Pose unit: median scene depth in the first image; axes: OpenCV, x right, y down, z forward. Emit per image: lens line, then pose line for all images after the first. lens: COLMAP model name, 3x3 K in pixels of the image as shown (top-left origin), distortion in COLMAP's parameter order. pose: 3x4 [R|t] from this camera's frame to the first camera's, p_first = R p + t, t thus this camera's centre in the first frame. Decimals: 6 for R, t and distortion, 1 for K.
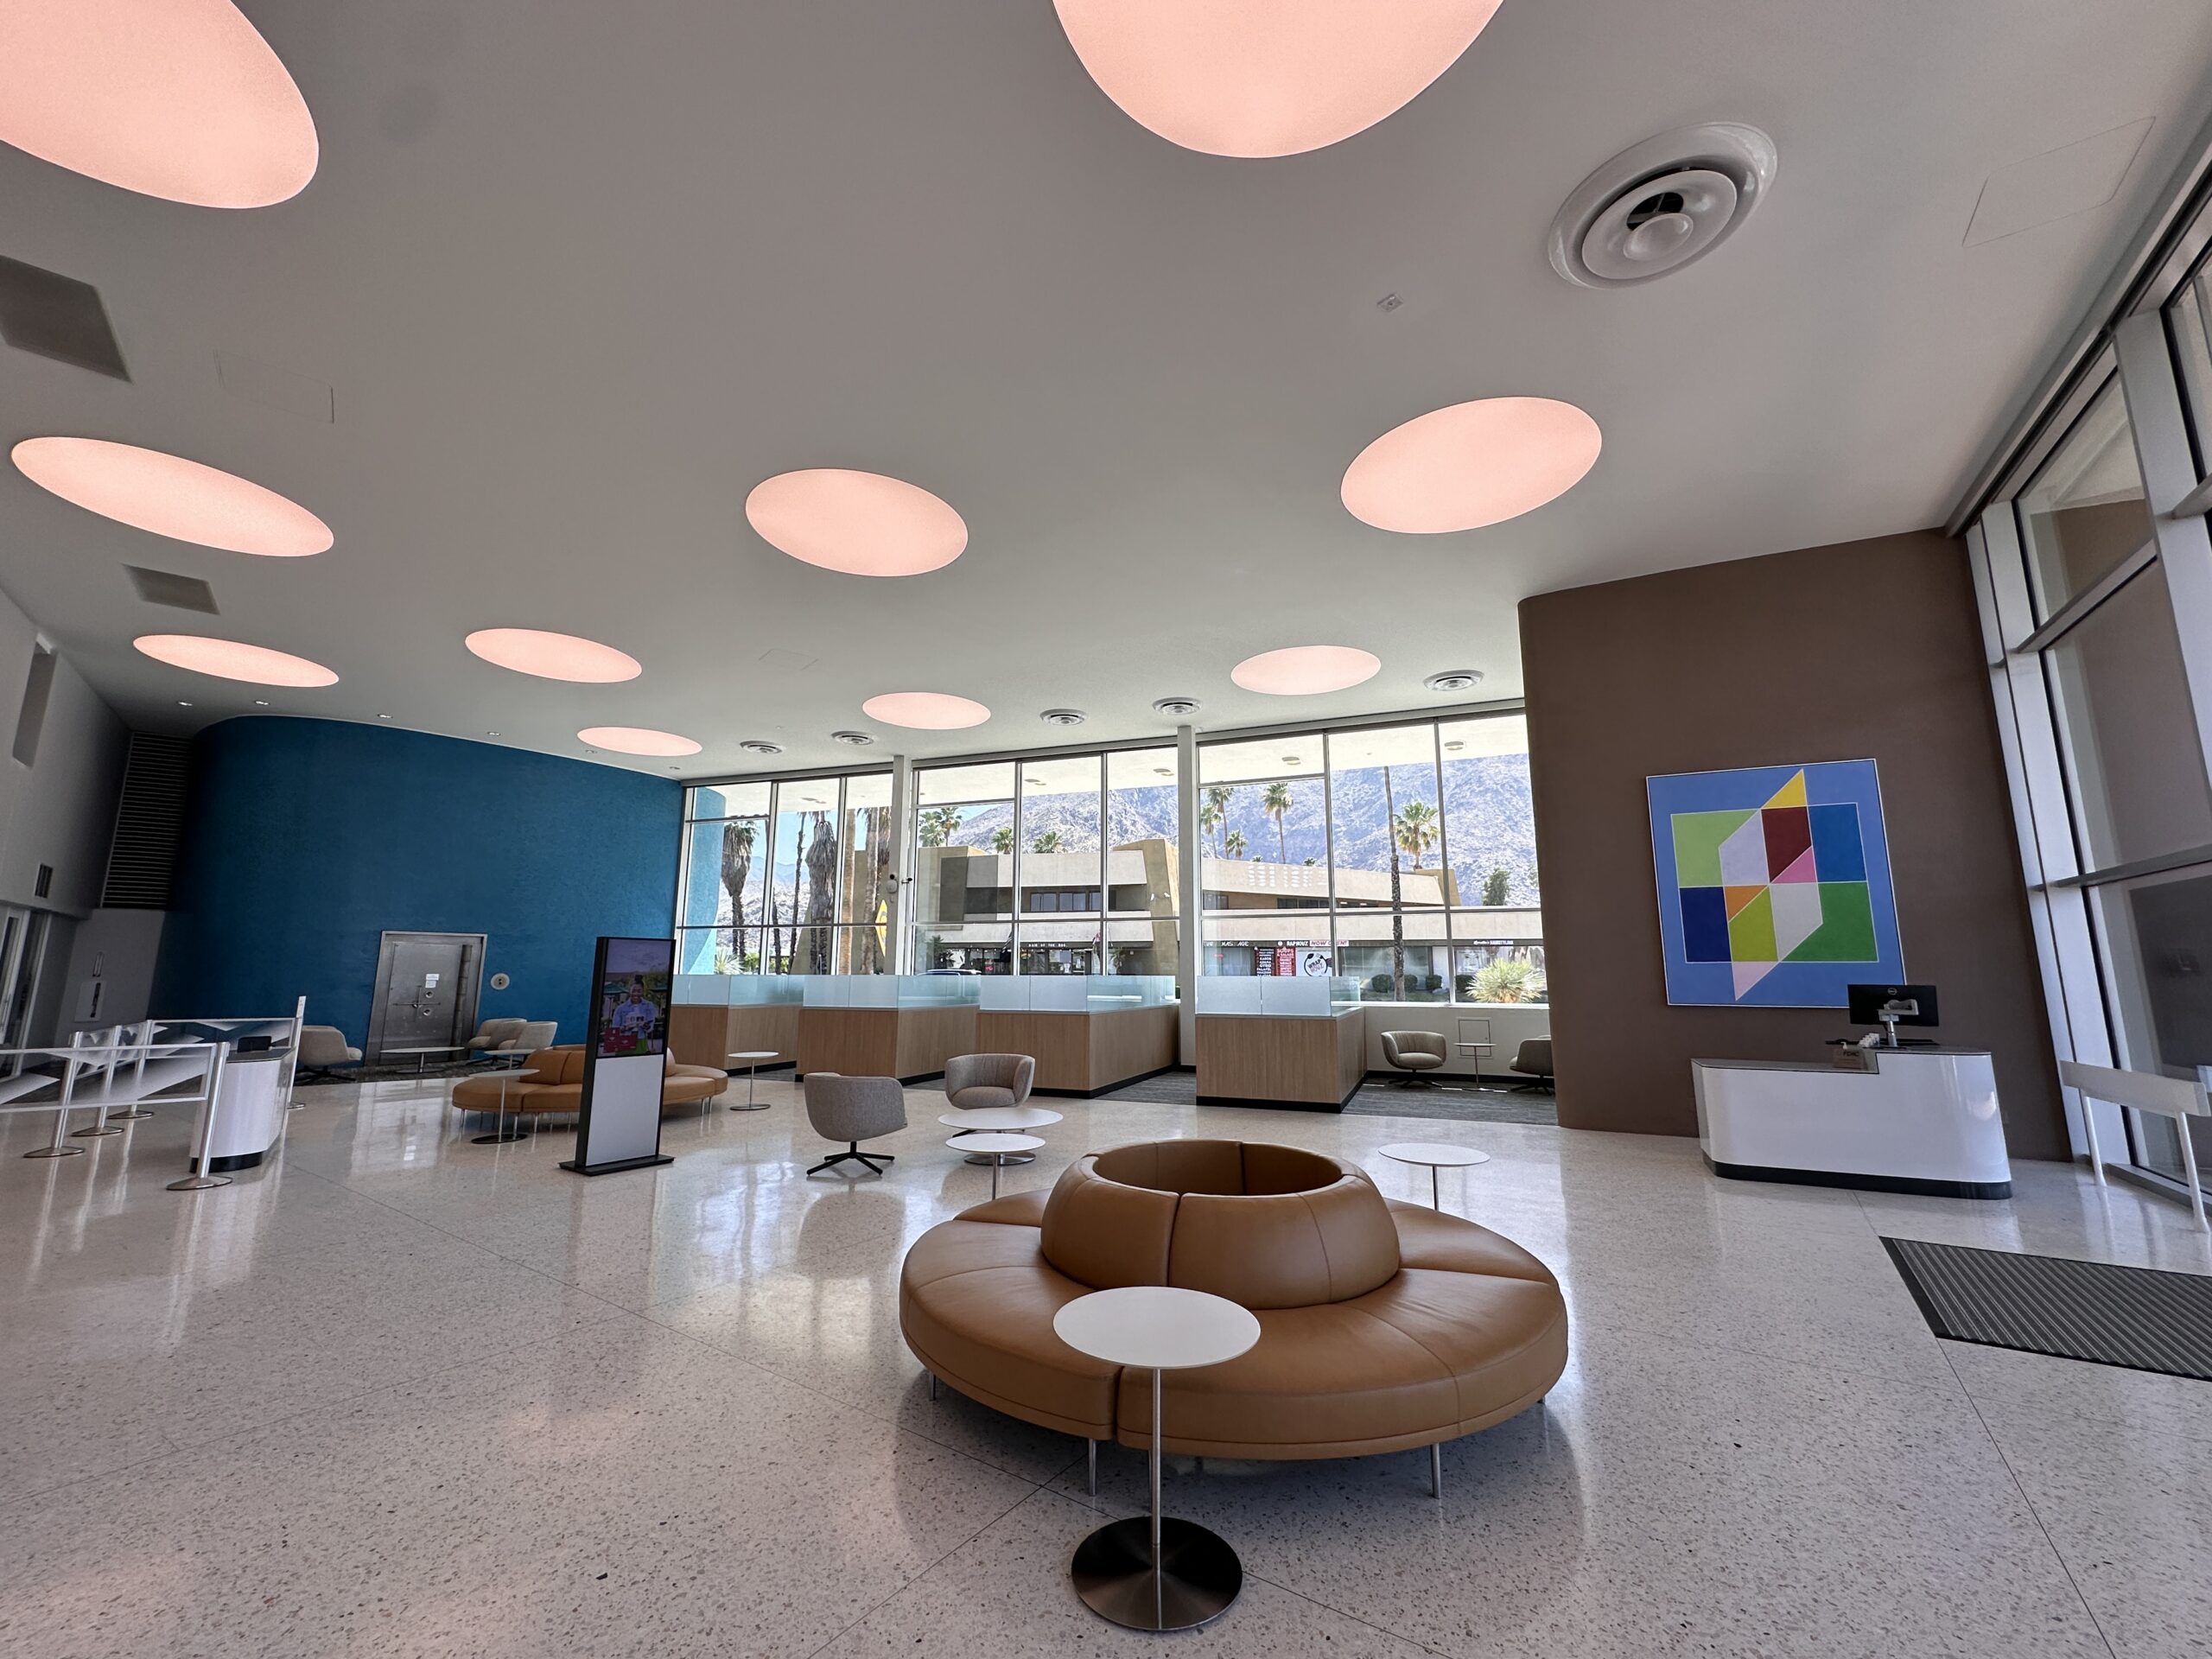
lens RADIAL K [[884.7, 0, 1103.5], [0, 884.7, 831.4], [0, 0, 1]] dist [-0.003787, 0.000812]
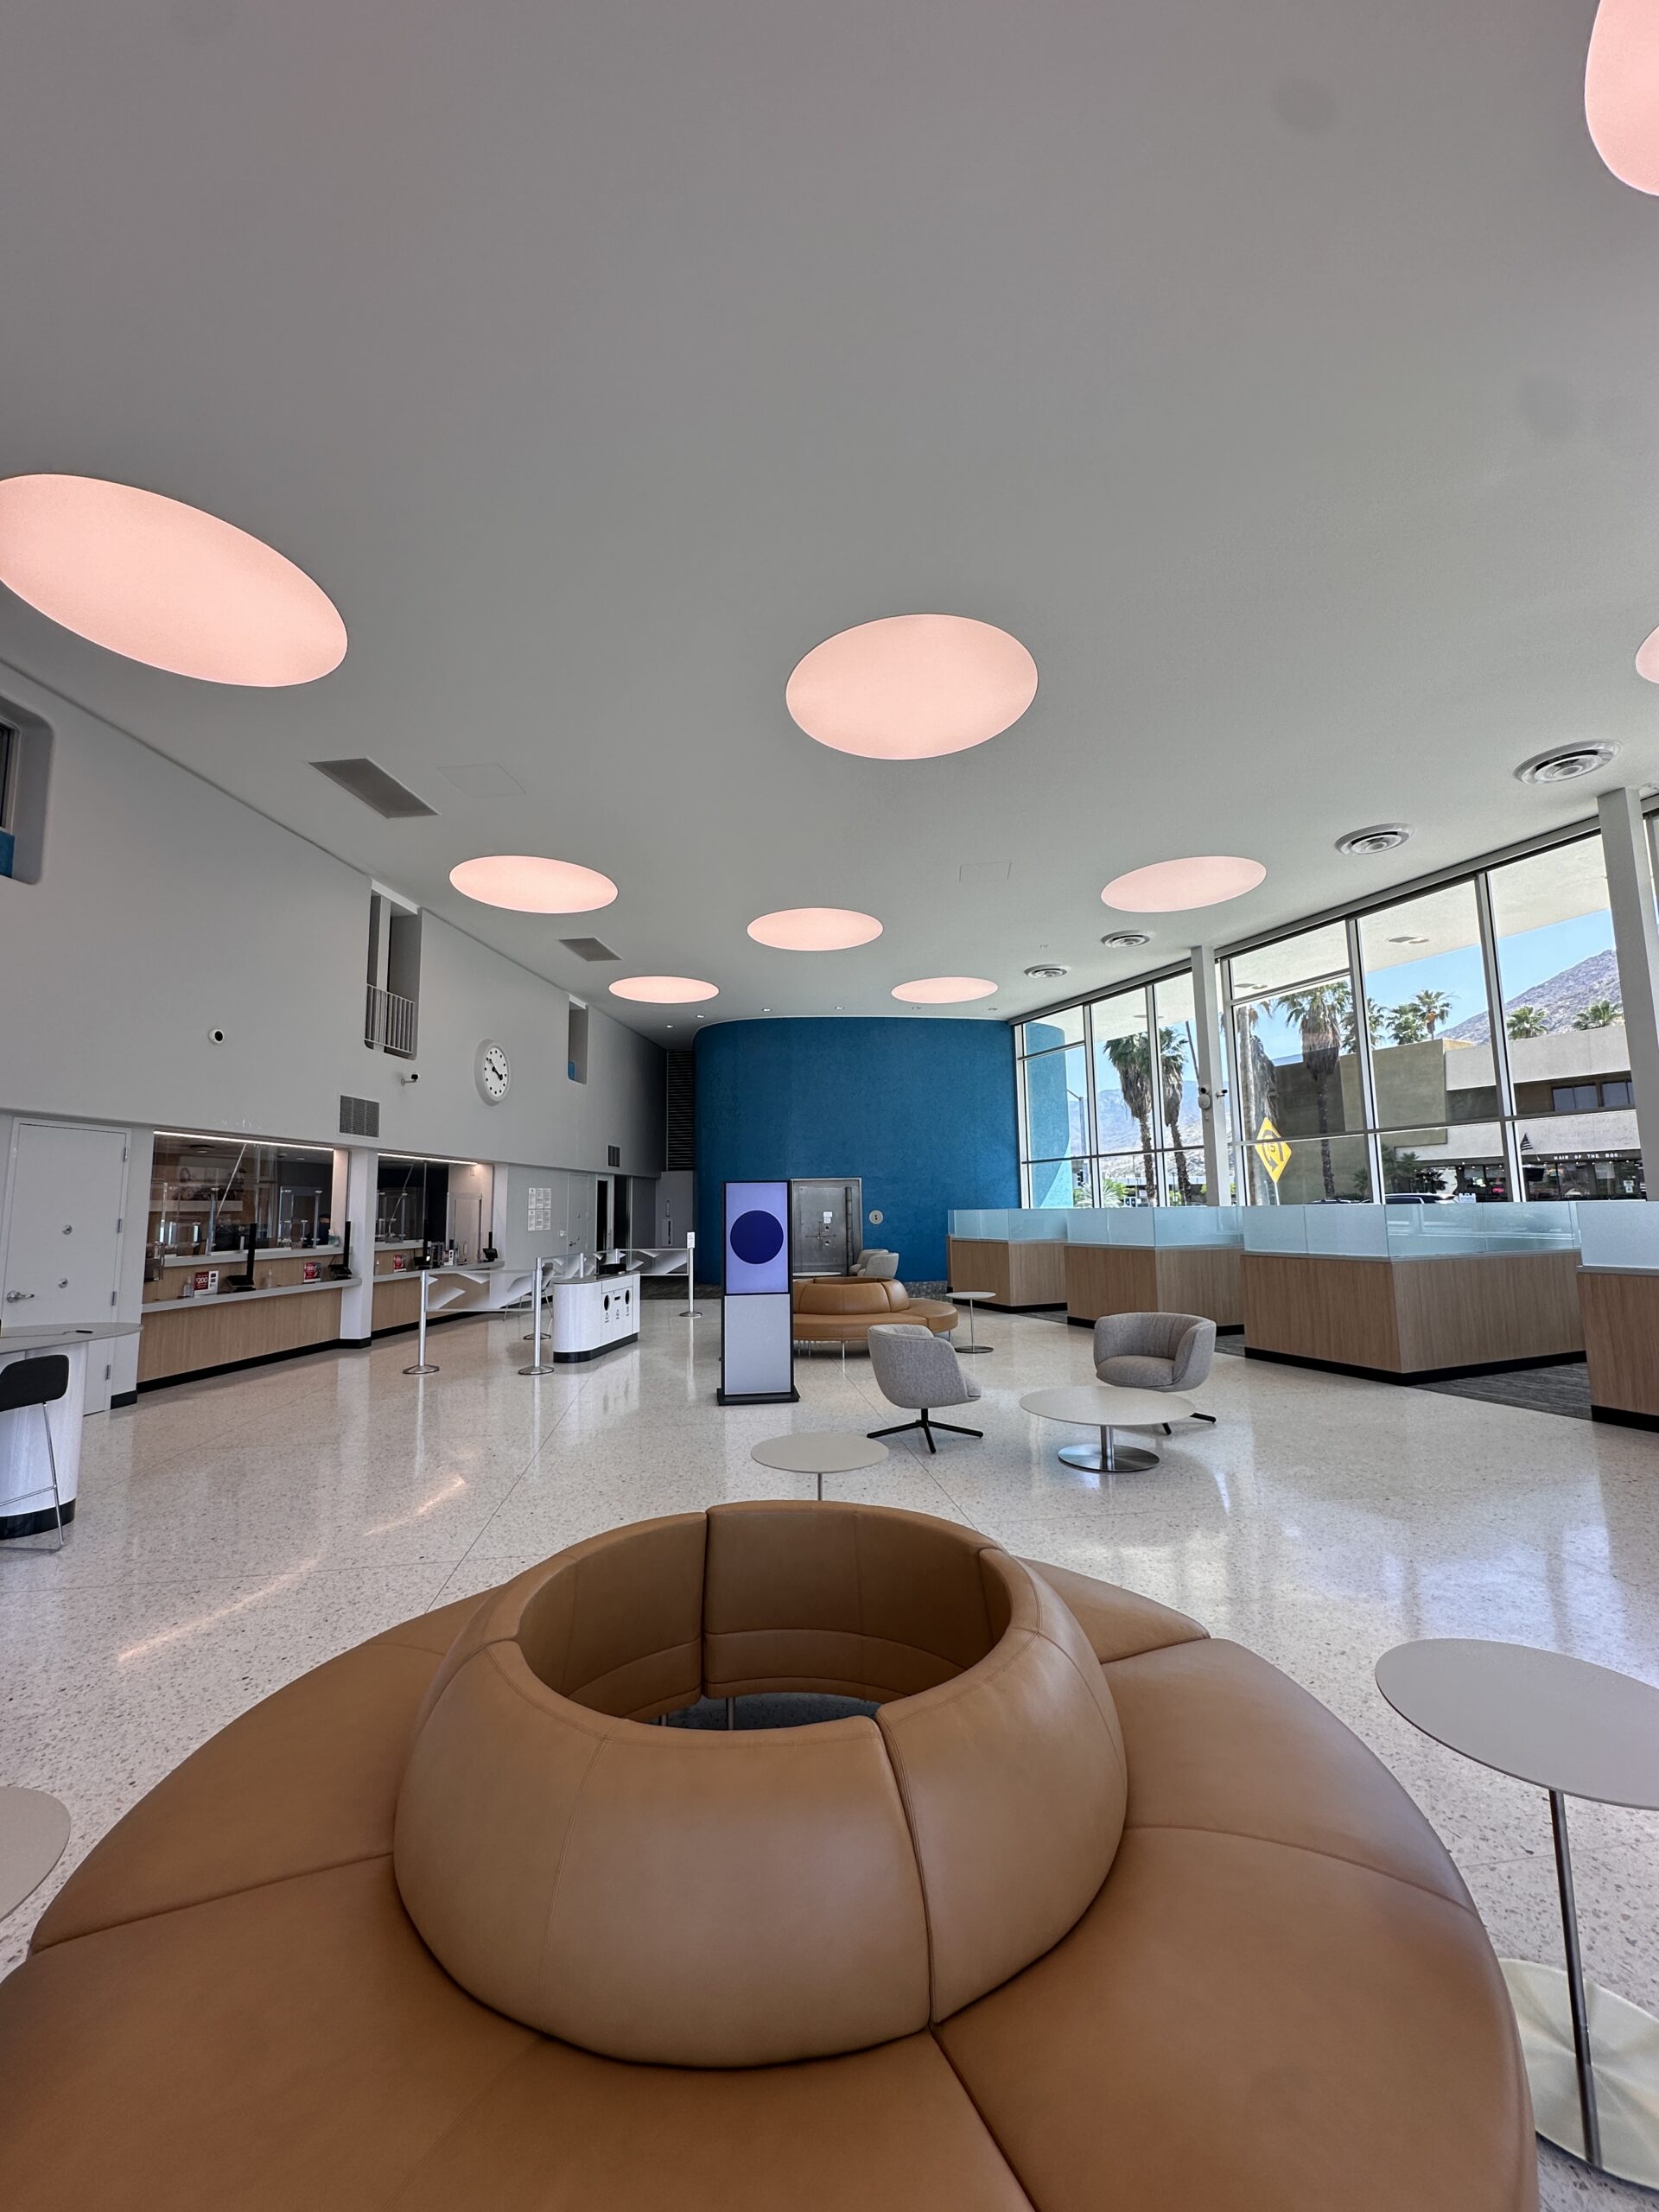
lens RADIAL K [[884.7, 0, 830.2], [0, 884.7, 1108.4], [0, 0, 1]] dist [-0.003787, 0.000812]
pose [[0.684003, -0.097471, -0.722938, 0.168367], [0.136287, 0.990659, -0.004620, 0.031422], [0.716635, -0.095367, 0.690897, 0.209882]]
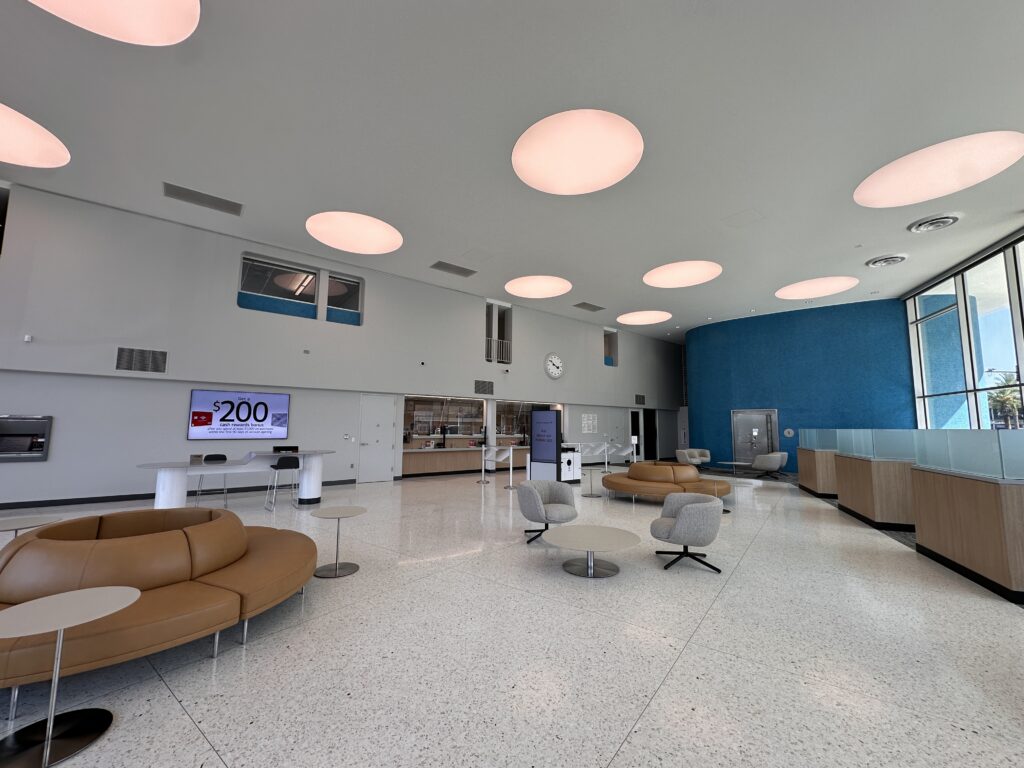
lens RADIAL K [[409.6, 0, 510.9], [0, 409.6, 384.9], [0, 0, 1]] dist [-0.003787, 0.000812]
pose [[-0.036932, -0.104527, -0.993836, 0.298108], [0.151426, 0.982445, -0.108956, 0.092406], [0.987778, -0.154517, -0.020455, 0.555695]]
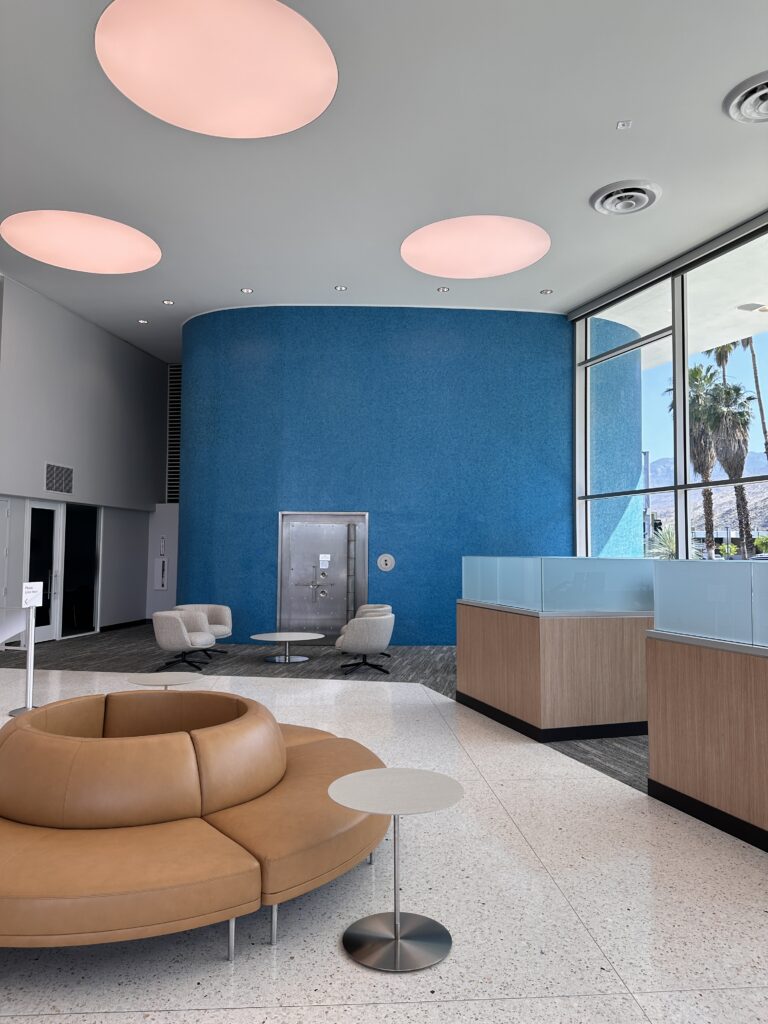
lens RADIAL K [[713.0, 0, 384.0], [0, 713.0, 512.0], [0, 0, 1]] dist [0.068894, -0.000384]
pose [[0.638025, -0.040271, -0.768962, -0.145307], [0.118241, 0.991911, 0.046160, 0.106226], [0.760883, -0.120374, 0.637626, 0.678627]]
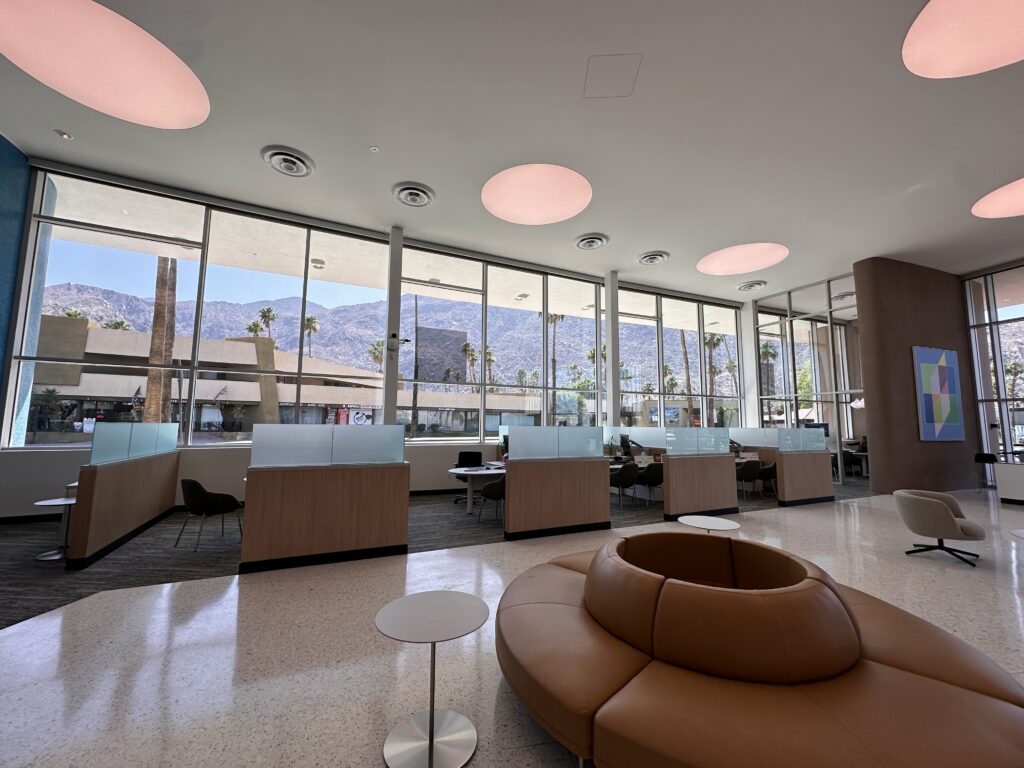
lens RADIAL K [[411.6, 0, 508.0], [0, 411.6, 382.6], [0, 0, 1]] dist [-0.002009, -0.000070]
pose [[0.690936, 0.078213, 0.718672, -0.666623], [-0.123075, 0.992344, 0.010328, 0.114833], [-0.712362, -0.095587, 0.695272, 0.719579]]
